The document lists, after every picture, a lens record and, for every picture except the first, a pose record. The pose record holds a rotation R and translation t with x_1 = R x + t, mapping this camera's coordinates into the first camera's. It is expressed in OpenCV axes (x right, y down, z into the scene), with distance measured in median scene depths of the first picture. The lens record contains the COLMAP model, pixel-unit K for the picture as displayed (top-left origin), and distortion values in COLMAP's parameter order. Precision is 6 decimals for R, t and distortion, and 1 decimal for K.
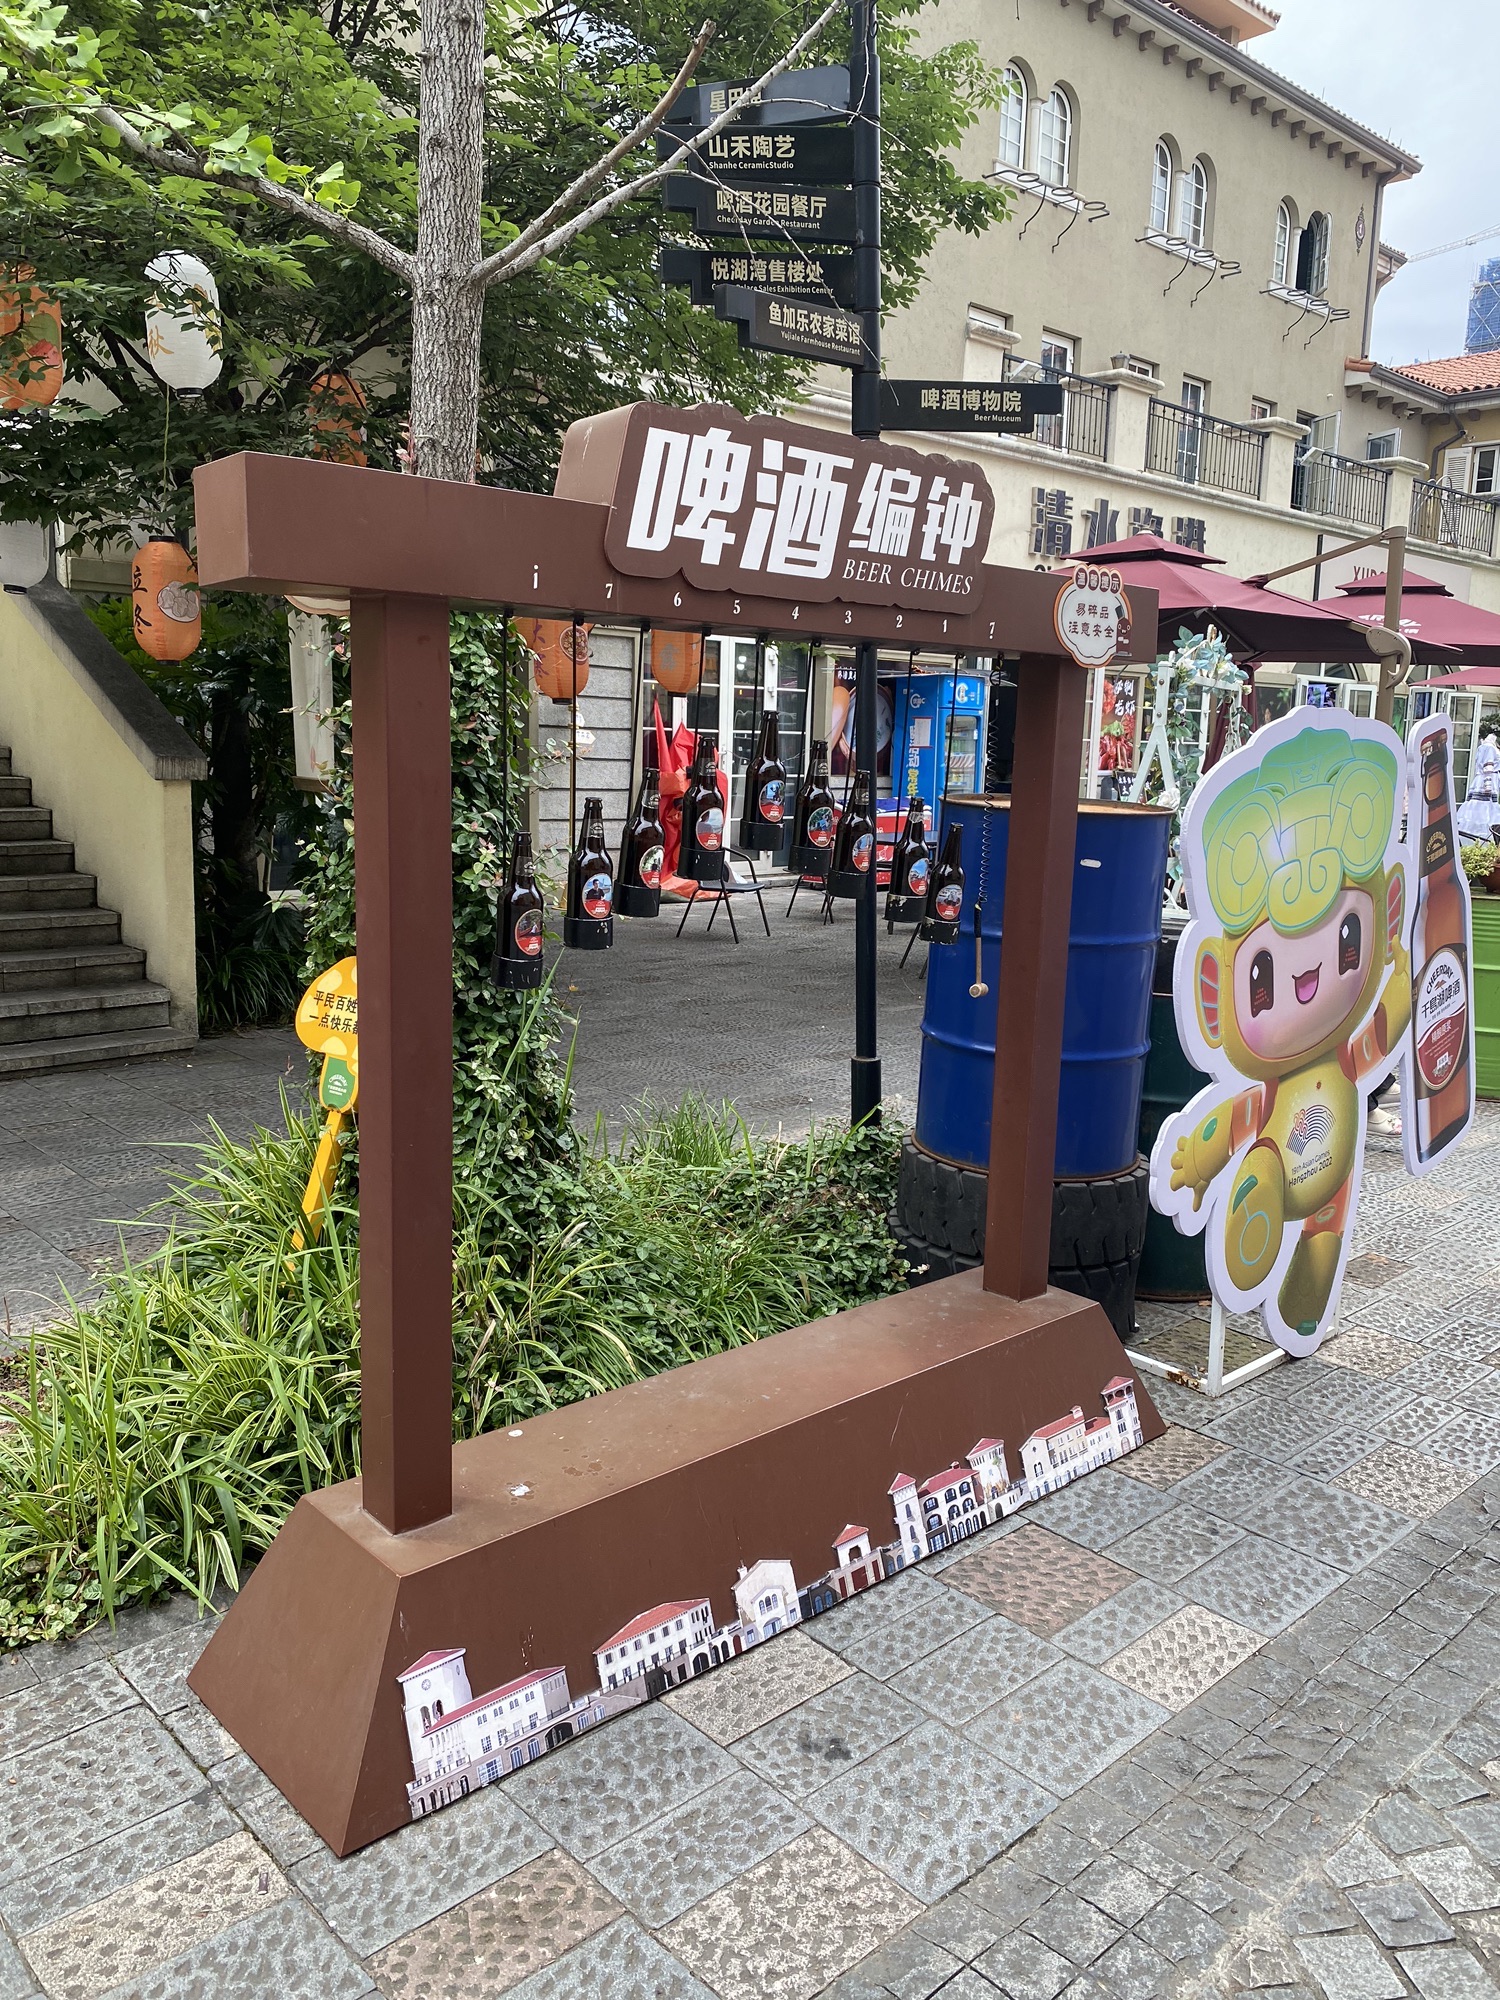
lens RADIAL K [[1565.7, 0, 750.0], [0, 1565.7, 1000.0], [0, 0, 1]] dist [-0.001231, -0.006192]
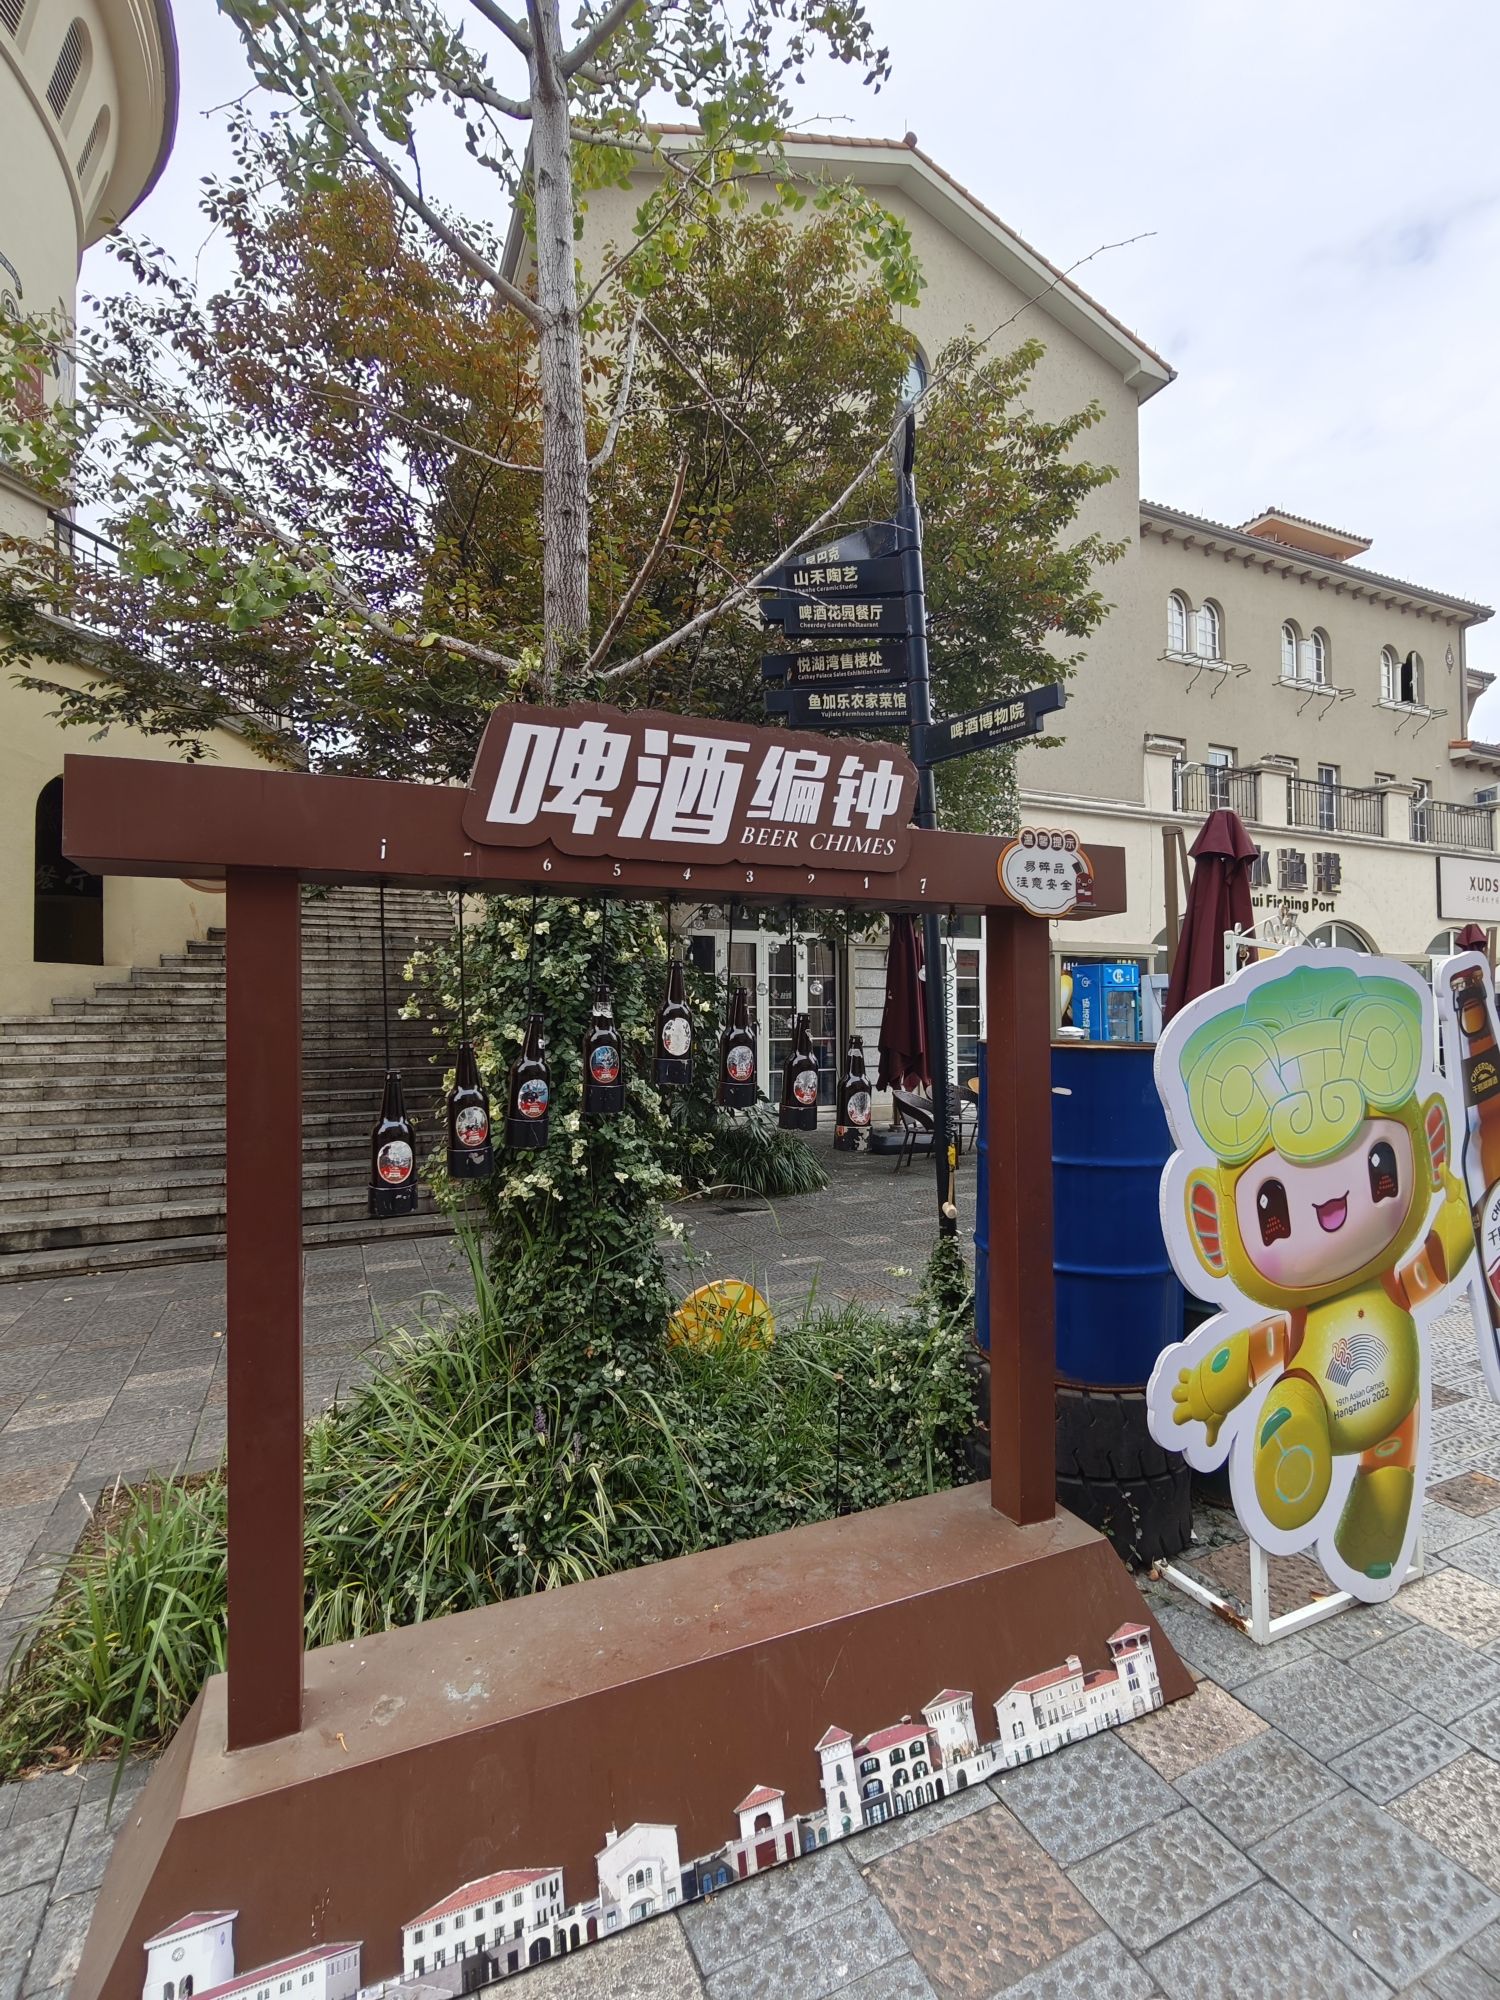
lens RADIAL K [[921.7, 0, 750.0], [0, 921.7, 1000.0], [0, 0, 1]] dist [-0.028394, 0.008856]
pose [[0.940813, -0.048482, -0.335441, 0.252346], [-0.019414, 0.980382, -0.196147, -0.026522], [0.338370, 0.191050, 0.921415, 0.371354]]
